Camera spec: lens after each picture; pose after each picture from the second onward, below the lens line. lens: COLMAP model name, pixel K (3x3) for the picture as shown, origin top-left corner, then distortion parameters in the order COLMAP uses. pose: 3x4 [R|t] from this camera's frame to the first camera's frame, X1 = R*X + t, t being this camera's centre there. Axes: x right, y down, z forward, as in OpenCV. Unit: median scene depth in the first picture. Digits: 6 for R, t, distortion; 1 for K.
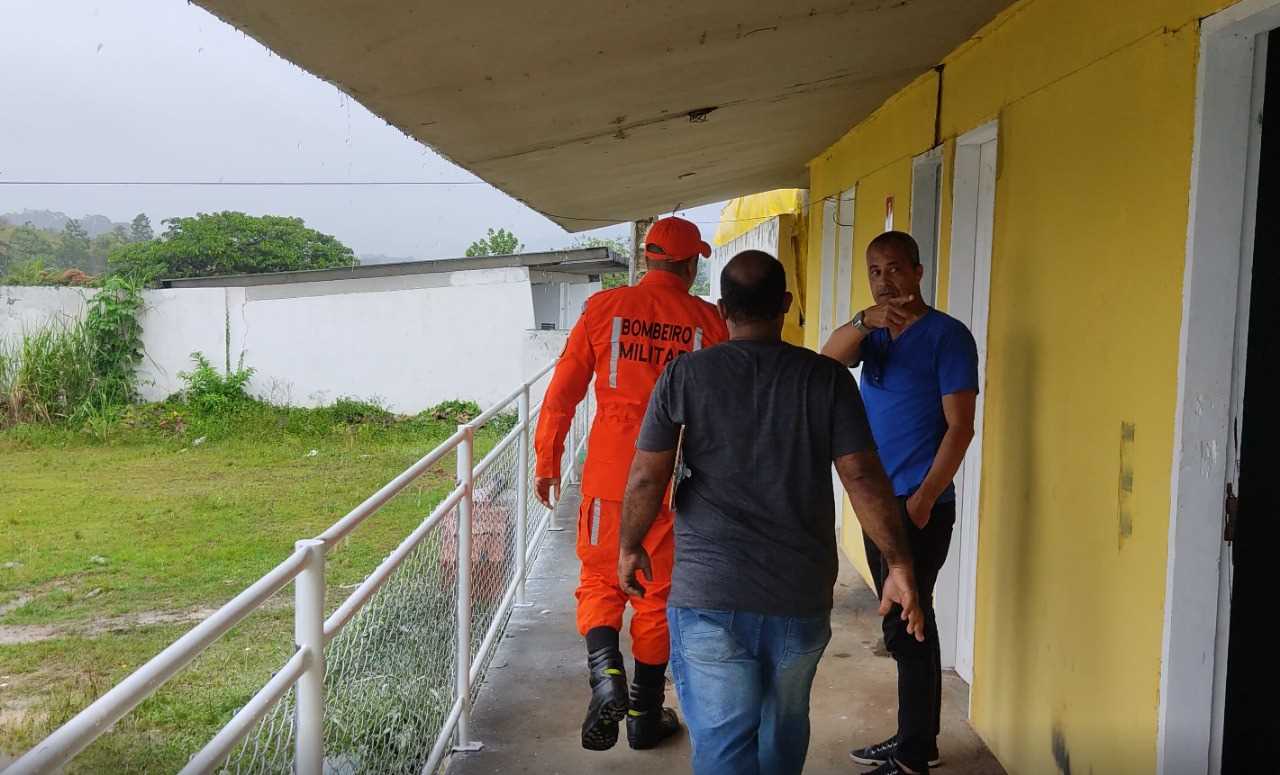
lens RADIAL K [[1915.0, 0, 640.0], [0, 1915.0, 387.5], [0, 0, 1]] dist [0.029878, -0.061723]
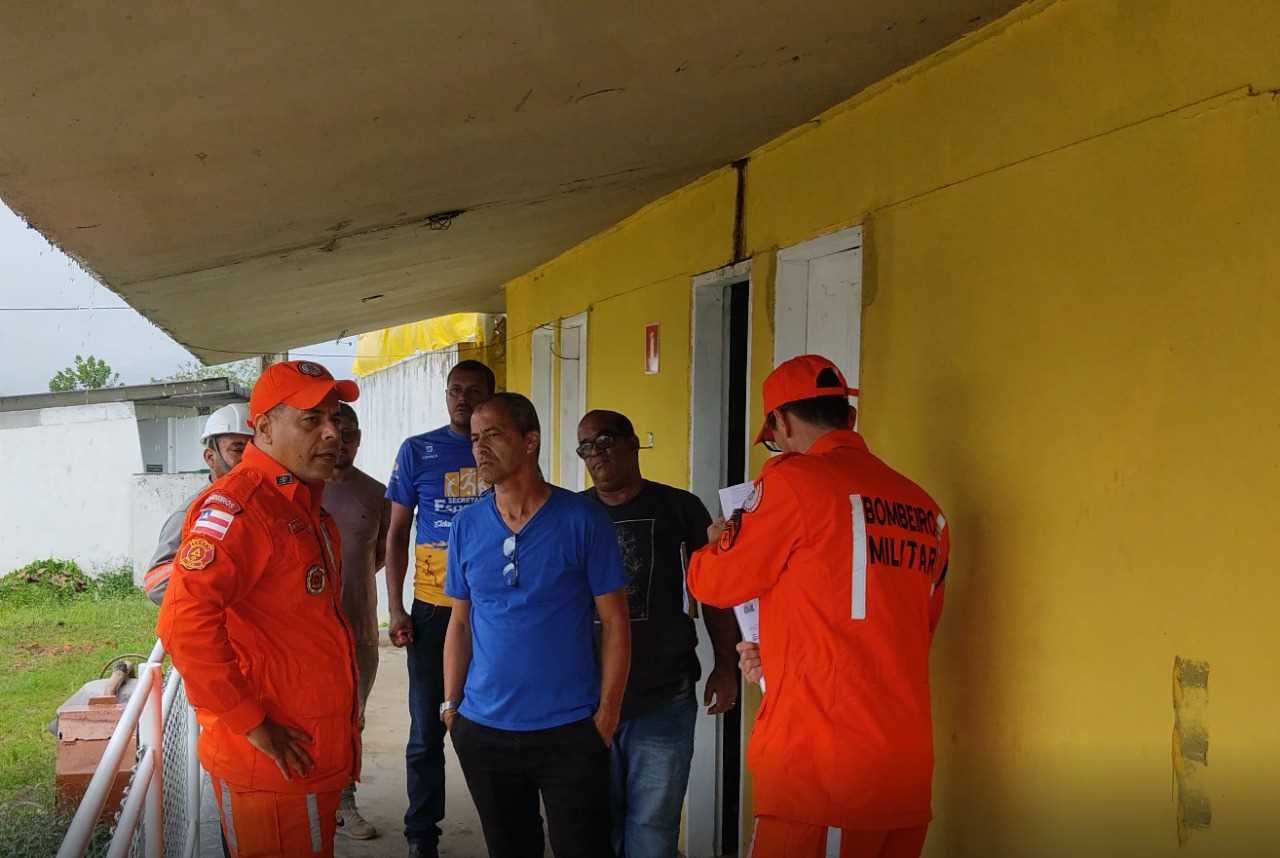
lens RADIAL K [[1917.7, 0, 640.0], [0, 1917.7, 429.0], [0, 0, 1]] dist [0.035762, 0.004894]
pose [[0.976112, -0.018022, 0.216521, -0.023614], [0.026697, 0.998951, -0.037207, -0.012236], [-0.215624, 0.042098, 0.975569, 0.102045]]
